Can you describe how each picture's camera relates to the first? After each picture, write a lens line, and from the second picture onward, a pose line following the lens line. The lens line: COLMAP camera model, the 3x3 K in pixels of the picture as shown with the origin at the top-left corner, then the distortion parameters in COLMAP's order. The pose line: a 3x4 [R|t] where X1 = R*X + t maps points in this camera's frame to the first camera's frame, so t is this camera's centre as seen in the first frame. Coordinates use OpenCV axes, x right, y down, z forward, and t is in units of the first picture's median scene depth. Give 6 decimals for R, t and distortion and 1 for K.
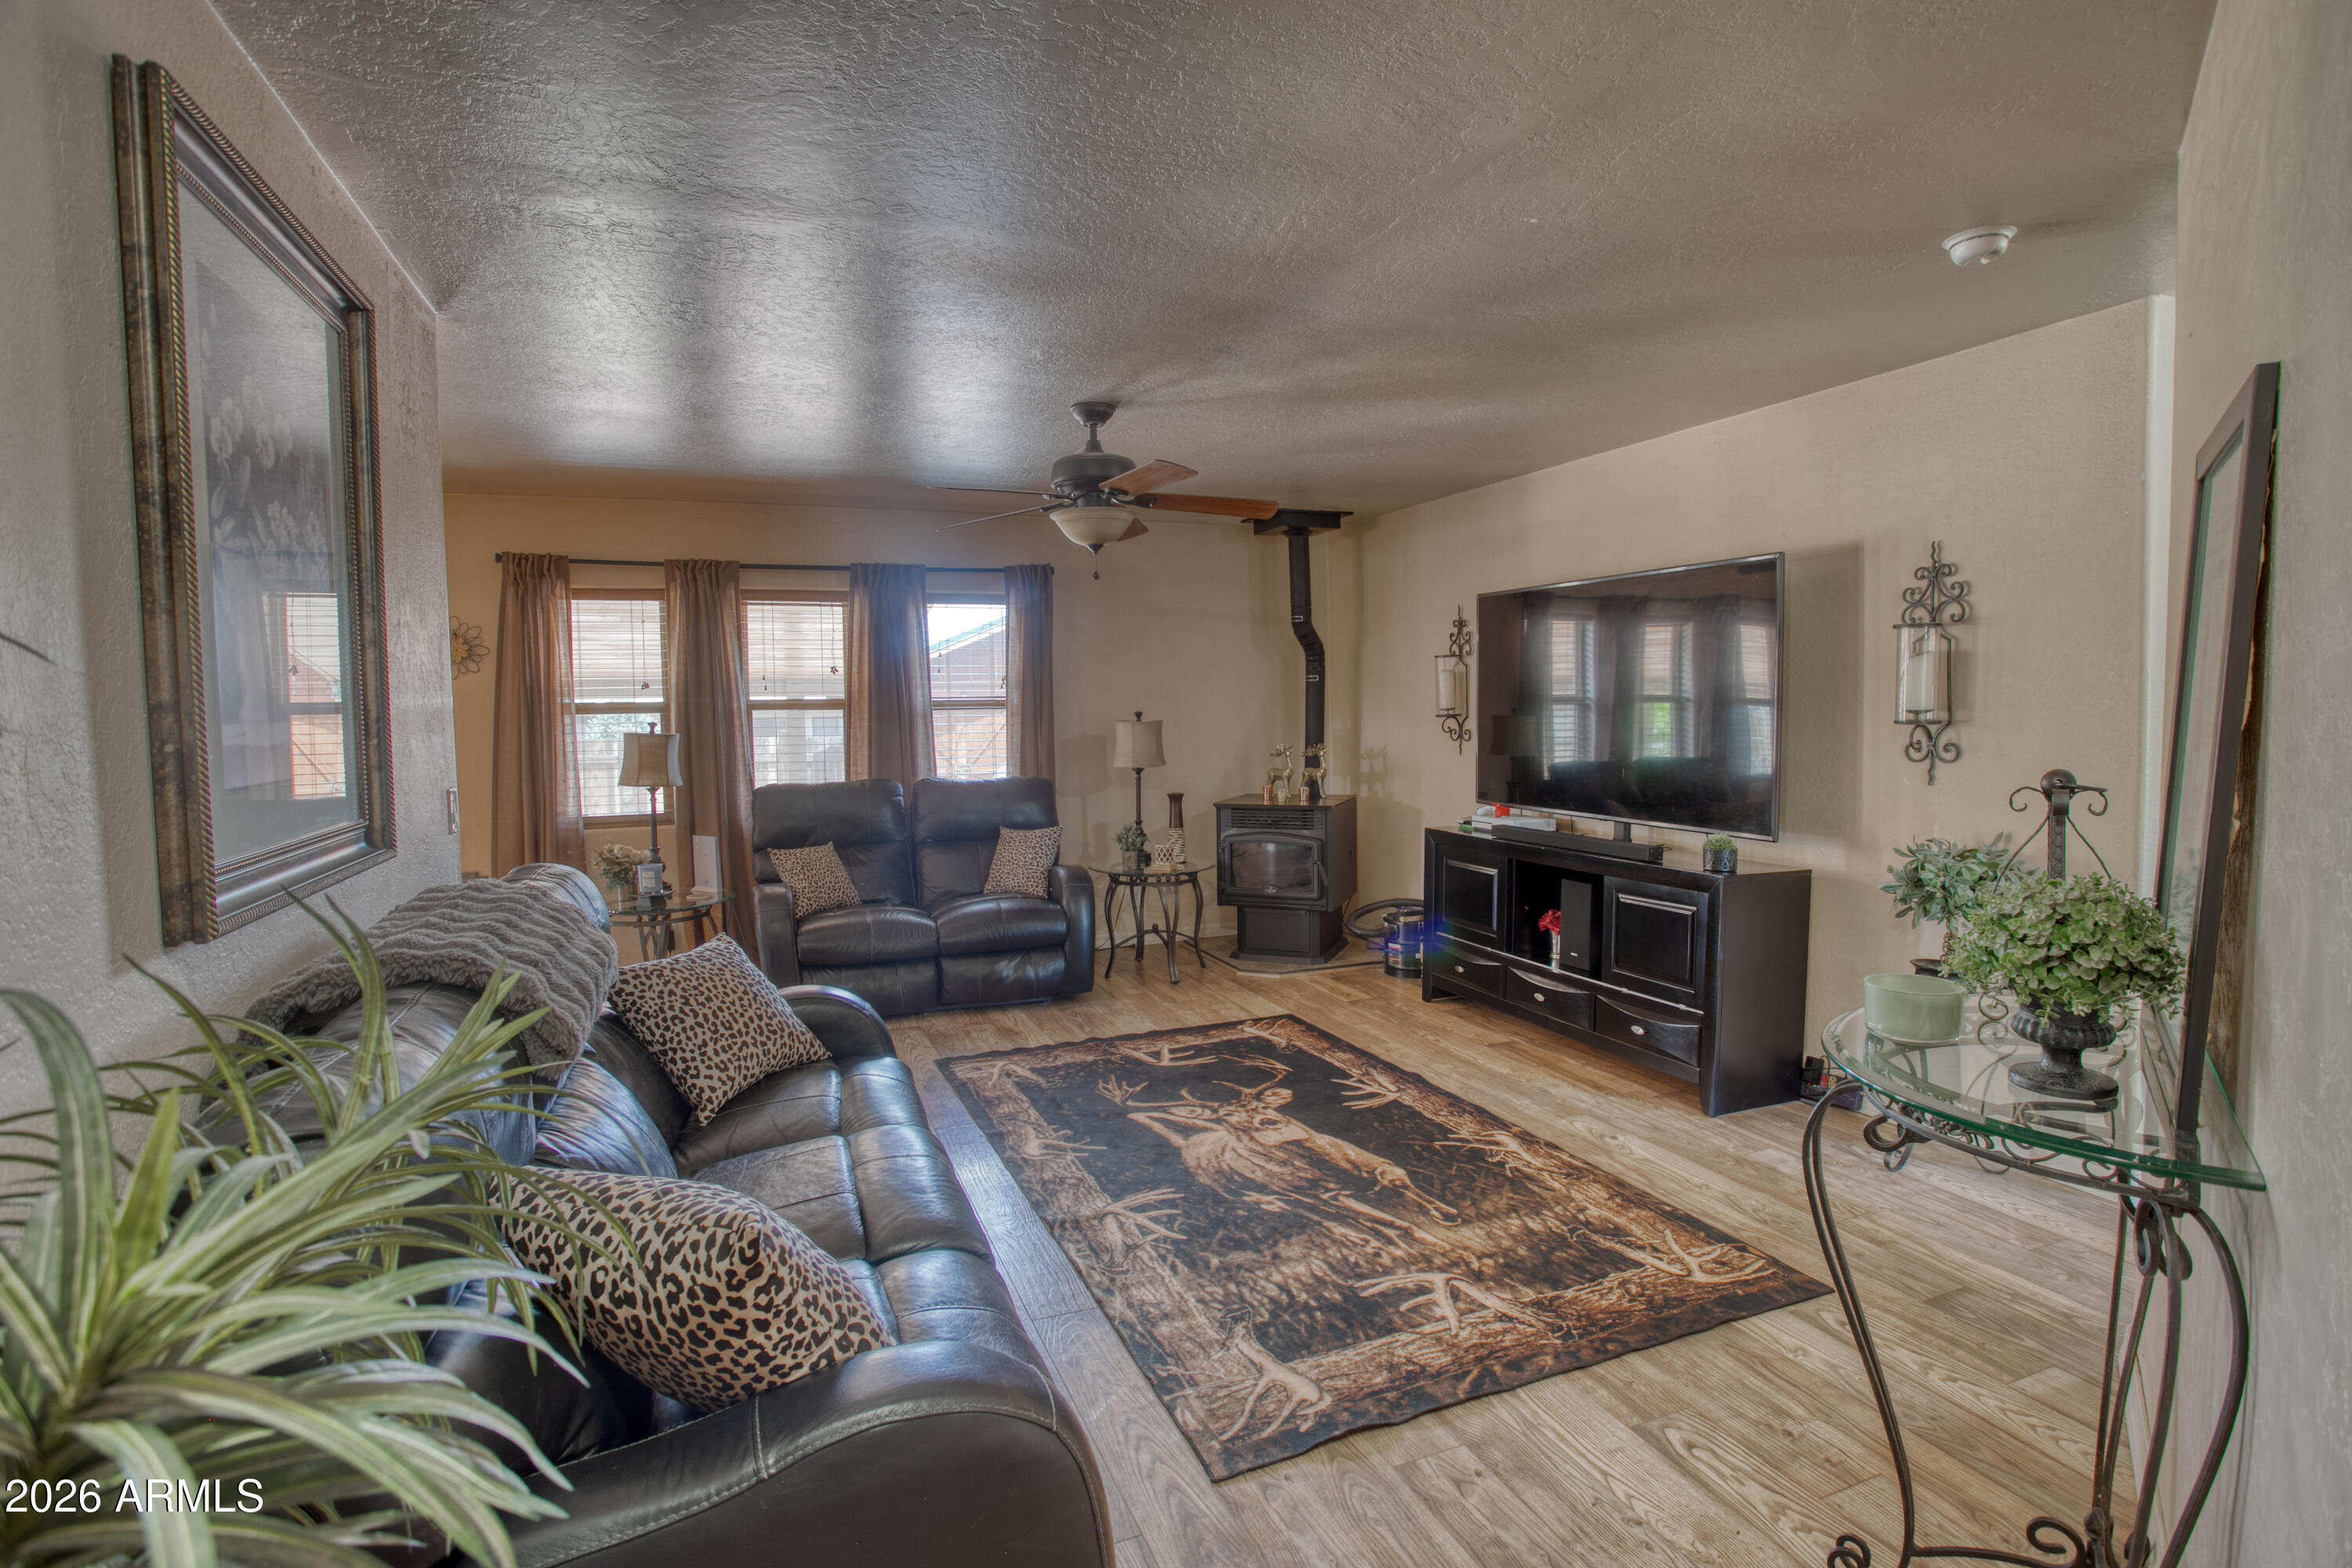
lens RADIAL K [[1129.5, 0, 1186.1], [0, 1129.5, 772.2], [0, 0, 1]] dist [-0.060025, 0.024488]
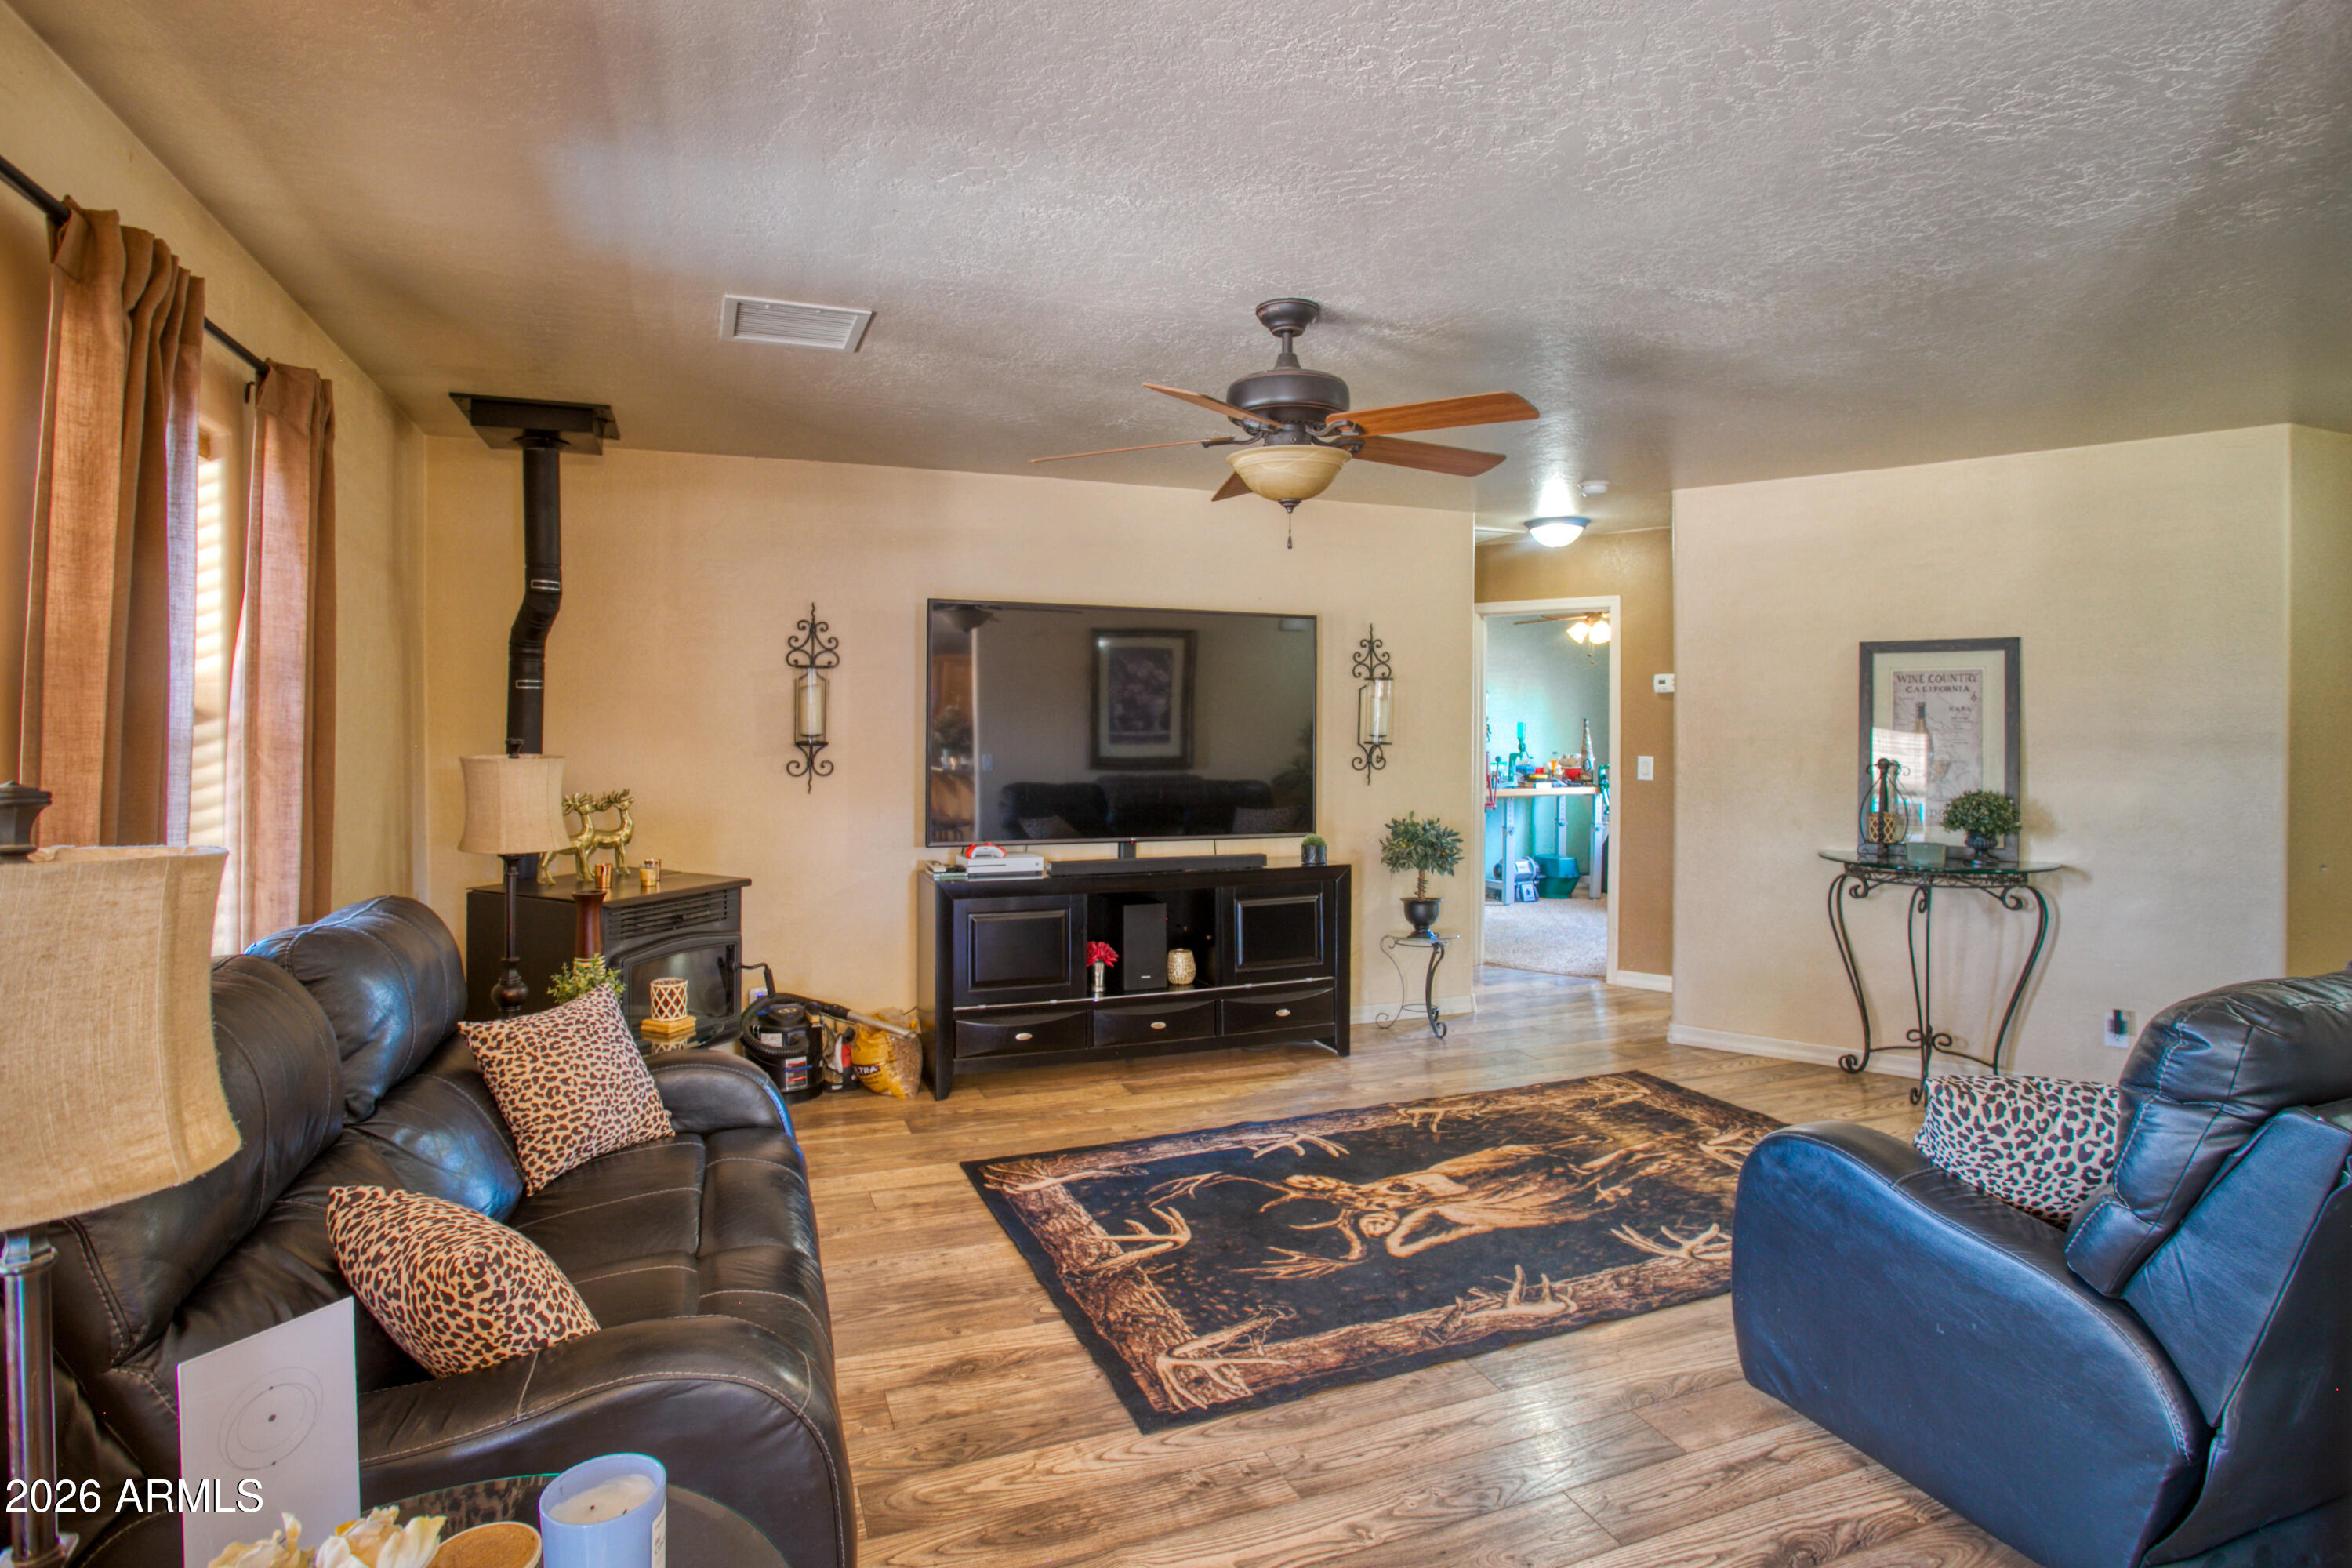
lens RADIAL K [[1211.5, 0, 1127.1], [0, 1211.5, 740.8], [0, 0, 1]] dist [-0.046636, 0.000174]
pose [[0.031204, 0.001606, 0.999512, -0.840819], [0.051716, 0.998657, -0.003219, -0.055846], [-0.998174, 0.051791, 0.031079, 1.082898]]
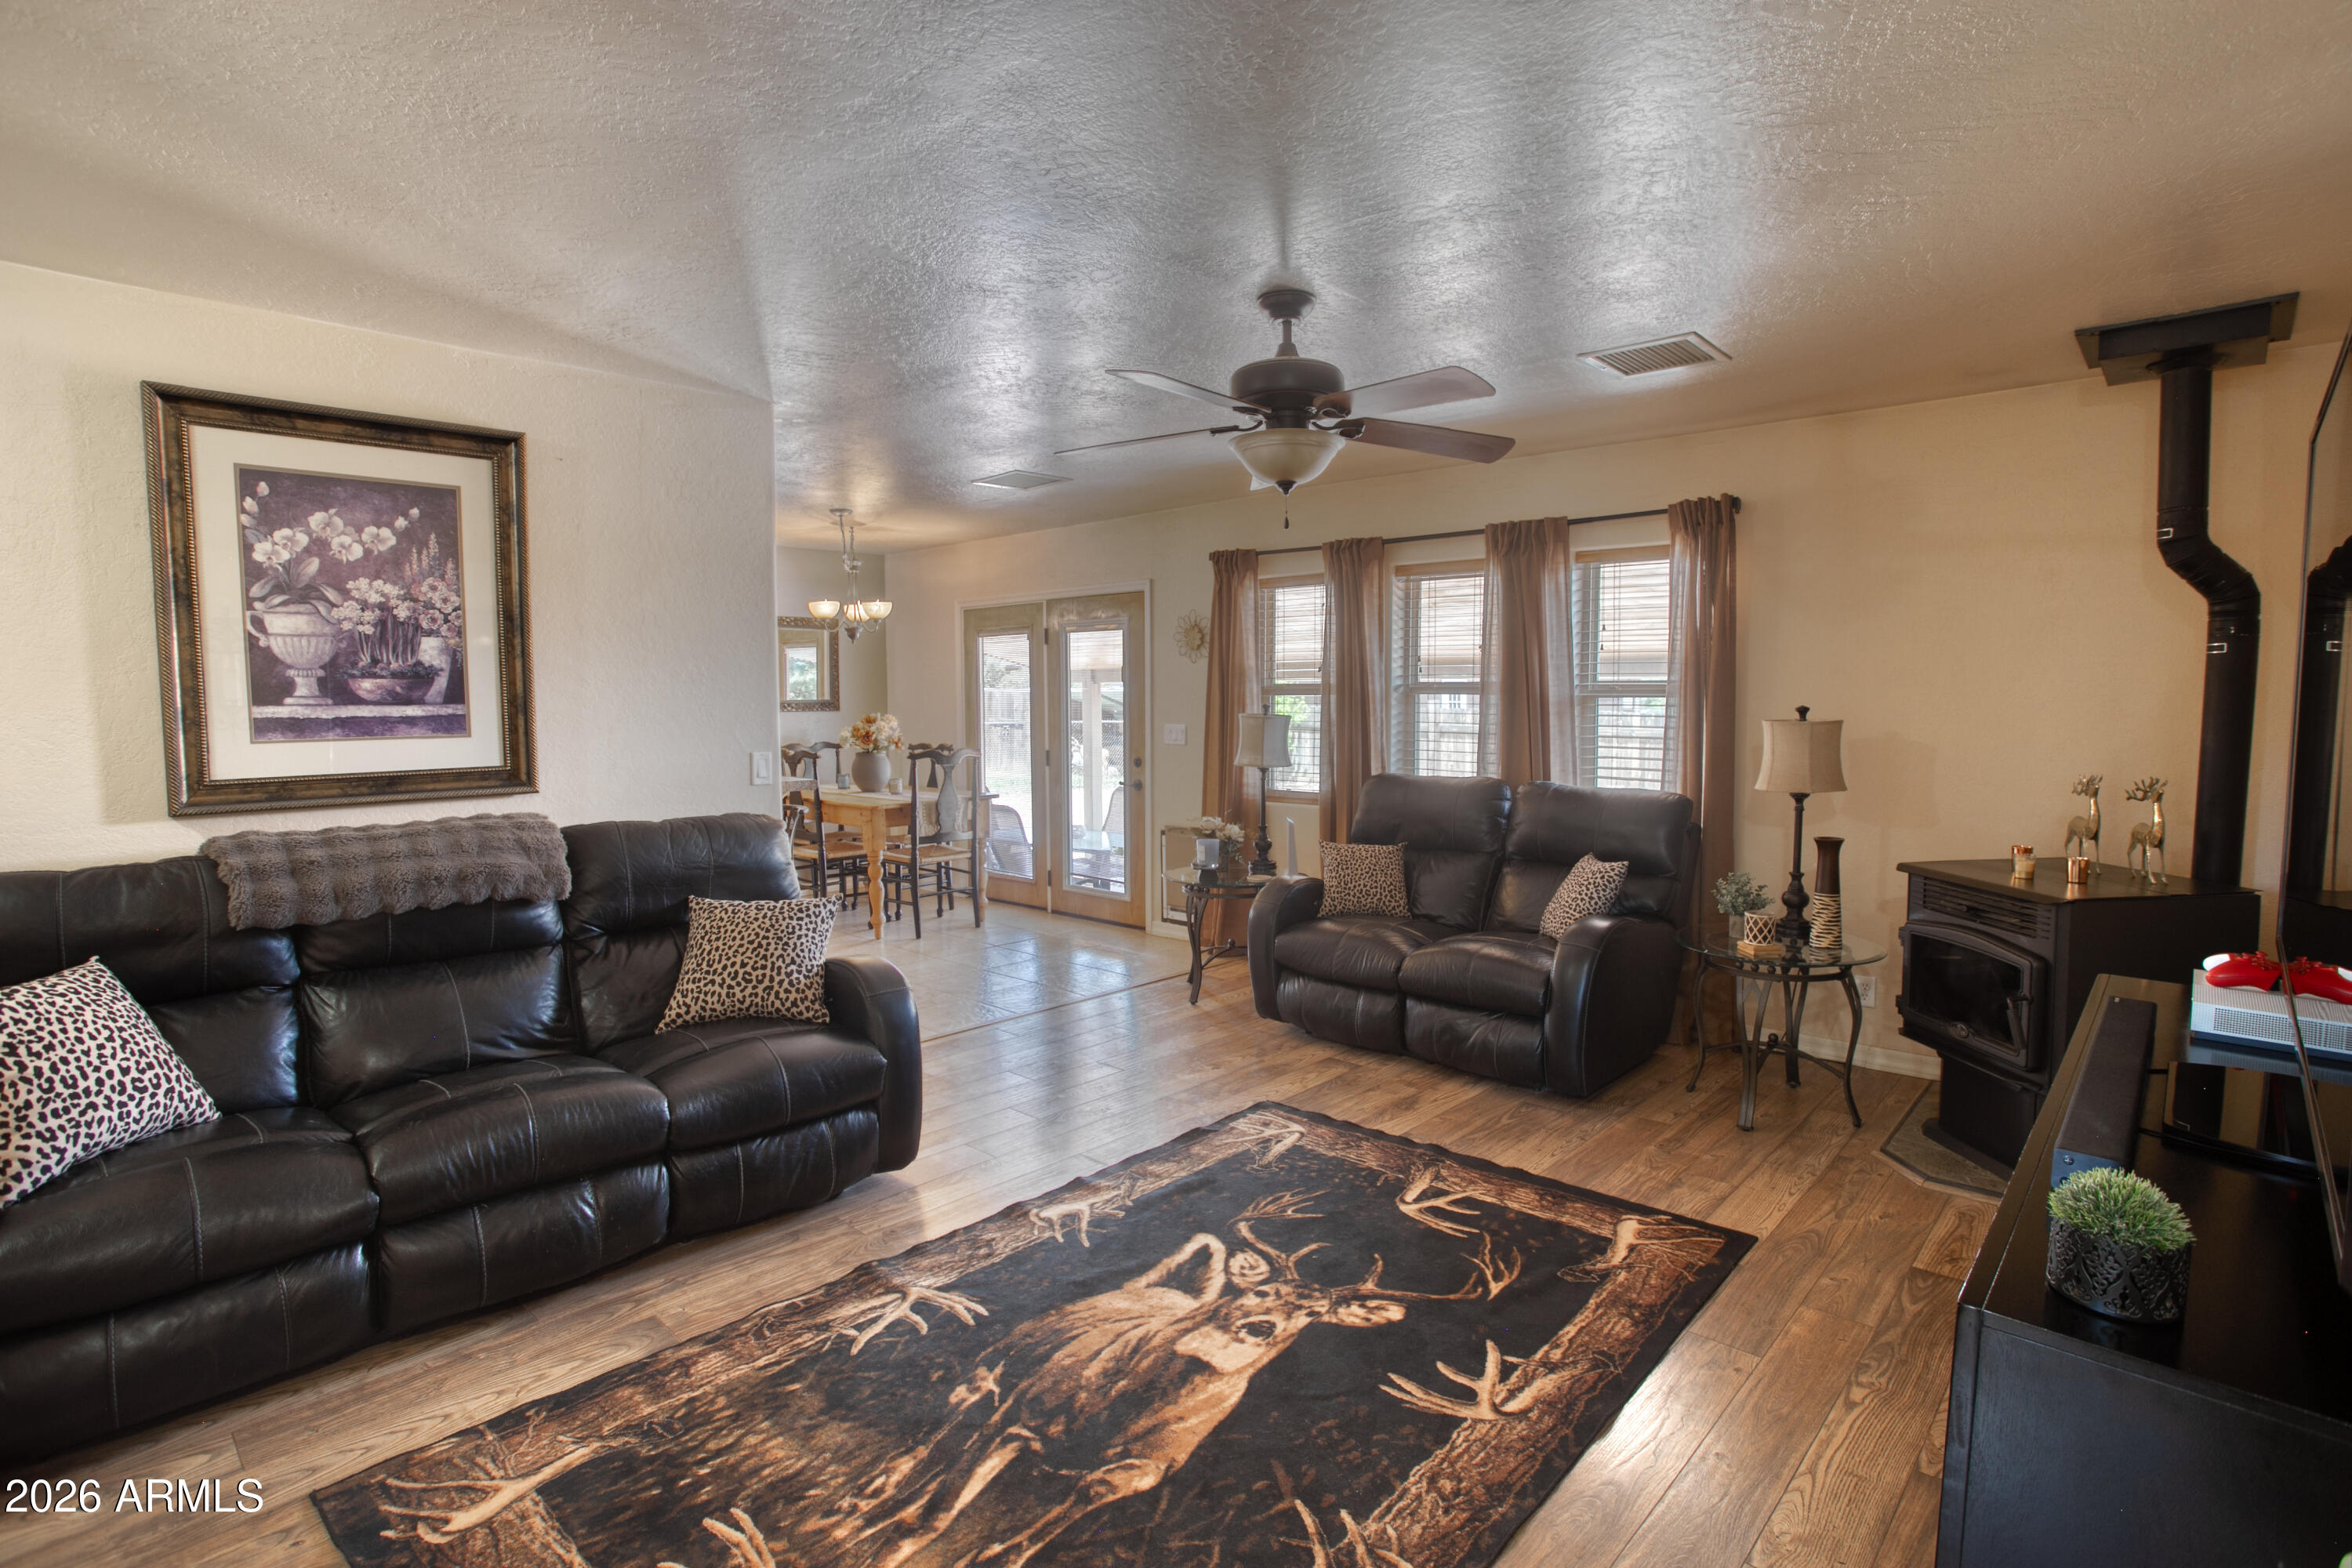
lens RADIAL K [[1142.2, 0, 1176.0], [0, 1142.2, 784.0], [0, 0, 1]] dist [-0.055428, 0.024312]
pose [[0.430469, 0.080964, -0.898967, 0.579581], [-0.052503, 0.996528, 0.064609, -0.047029], [0.901077, 0.019386, 0.433226, 0.608368]]
